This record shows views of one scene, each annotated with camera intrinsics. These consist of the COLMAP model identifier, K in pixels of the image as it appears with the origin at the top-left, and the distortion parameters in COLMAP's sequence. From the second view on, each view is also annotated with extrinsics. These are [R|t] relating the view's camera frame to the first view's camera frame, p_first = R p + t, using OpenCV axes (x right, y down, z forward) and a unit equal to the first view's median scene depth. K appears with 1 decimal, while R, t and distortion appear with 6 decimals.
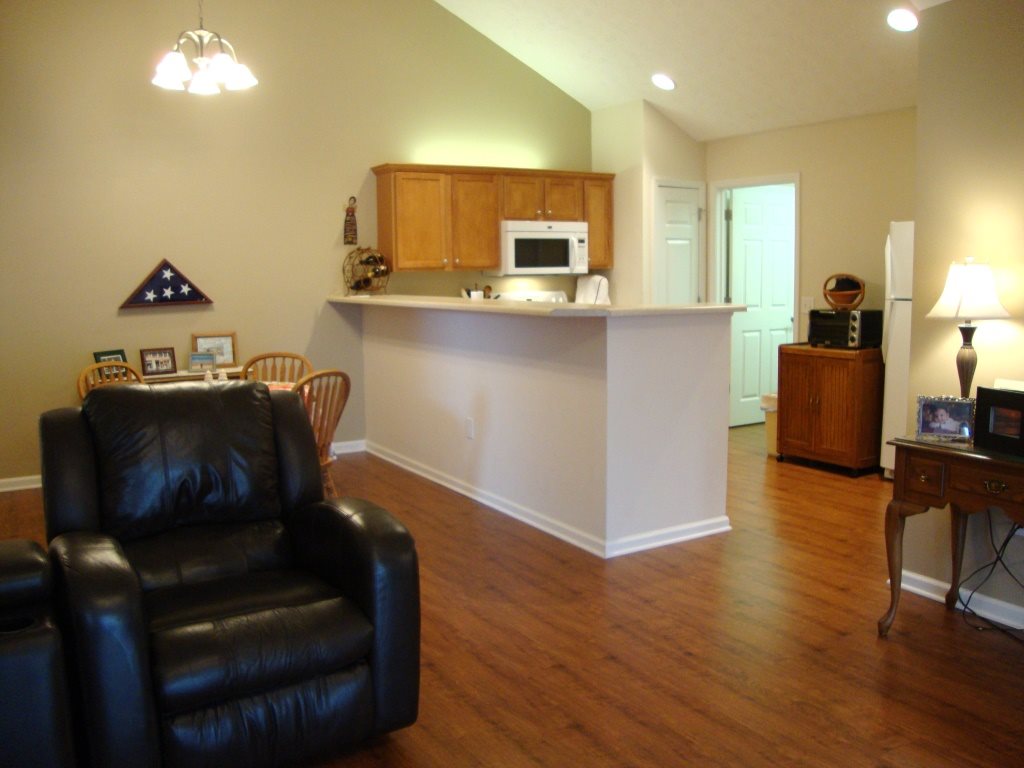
lens RADIAL K [[908.3, 0, 519.3], [0, 908.3, 385.2], [0, 0, 1]] dist [-0.205510, 0.207289]
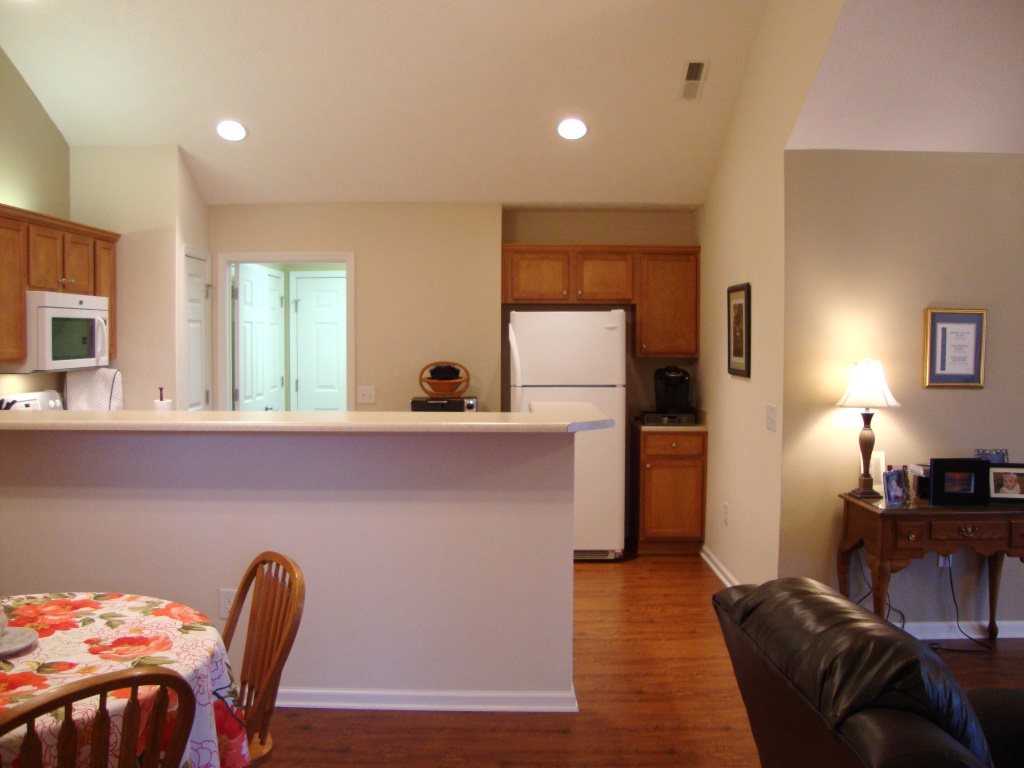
lens RADIAL K [[908.3, 0, 519.3], [0, 908.3, 385.2], [0, 0, 1]] dist [-0.205510, 0.207289]
pose [[0.509774, -0.034768, 0.859605, -0.405247], [0.101595, 0.994624, -0.020020, -0.064173], [-0.854288, 0.097537, 0.510566, 0.376885]]
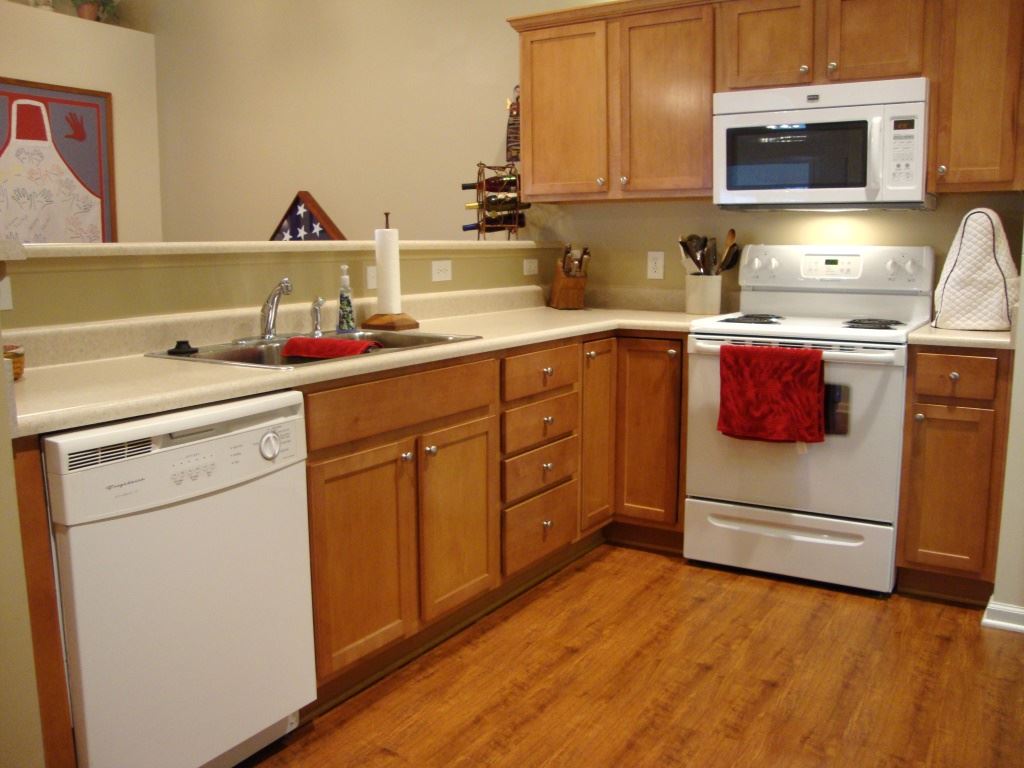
lens RADIAL K [[908.3, 0, 519.3], [0, 908.3, 385.2], [0, 0, 1]] dist [-0.205510, 0.207289]
pose [[0.454287, 0.144400, -0.879074, 0.390064], [-0.113044, 0.988143, 0.103897, -0.066247], [0.883654, 0.052175, 0.465225, 0.712223]]
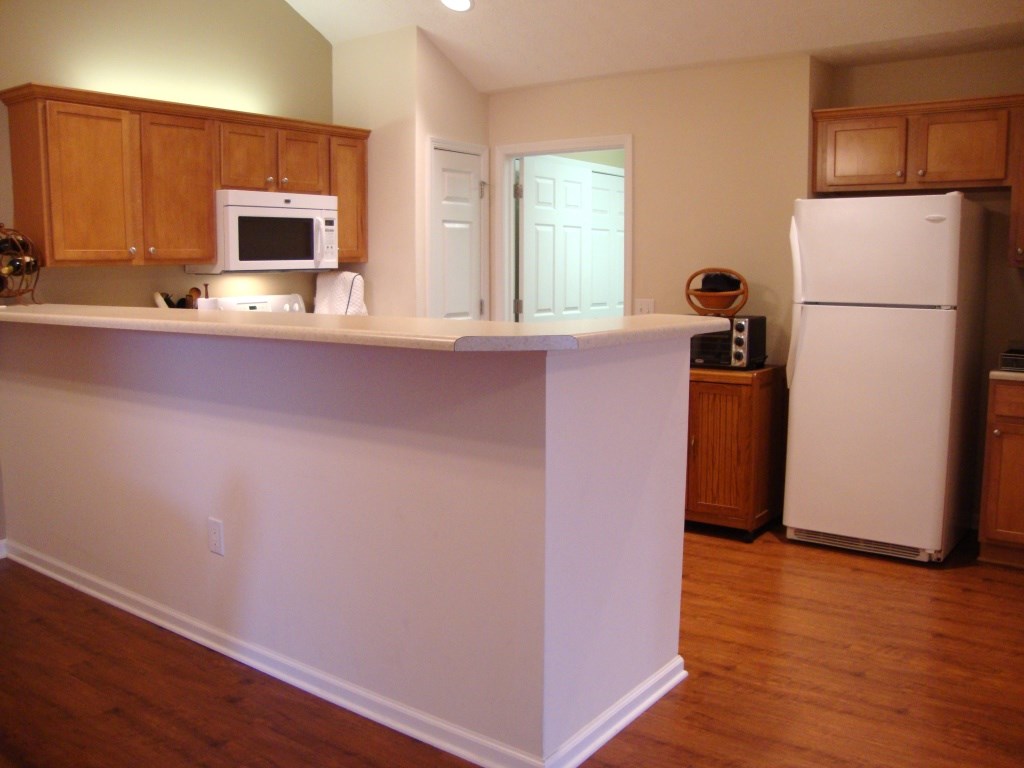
lens RADIAL K [[908.3, 0, 519.3], [0, 908.3, 385.2], [0, 0, 1]] dist [-0.205510, 0.207289]
pose [[0.922920, -0.040974, 0.382804, -0.071335], [0.040108, 0.999143, 0.010248, -0.037654], [-0.382896, 0.005895, 0.923773, 0.328107]]
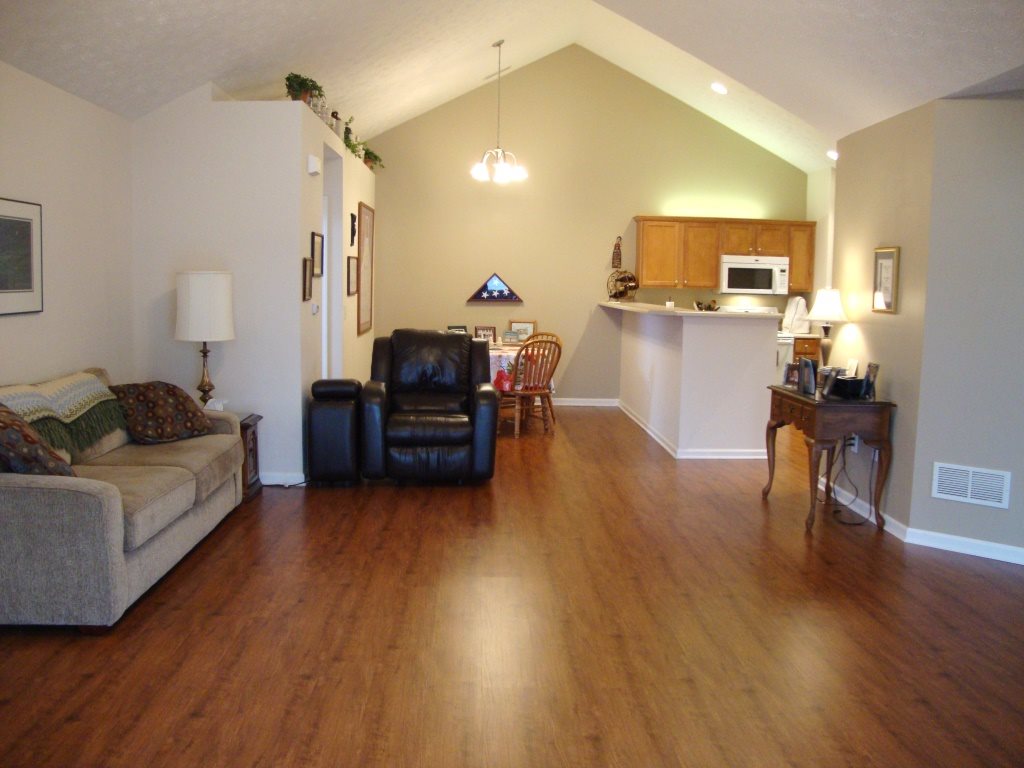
lens RADIAL K [[908.3, 0, 519.3], [0, 908.3, 385.2], [0, 0, 1]] dist [-0.205510, 0.207289]
pose [[0.878879, 0.082042, -0.469936, 0.396945], [-0.090315, 0.995901, 0.004957, 0.046557], [0.468417, 0.038085, 0.882686, -0.408799]]
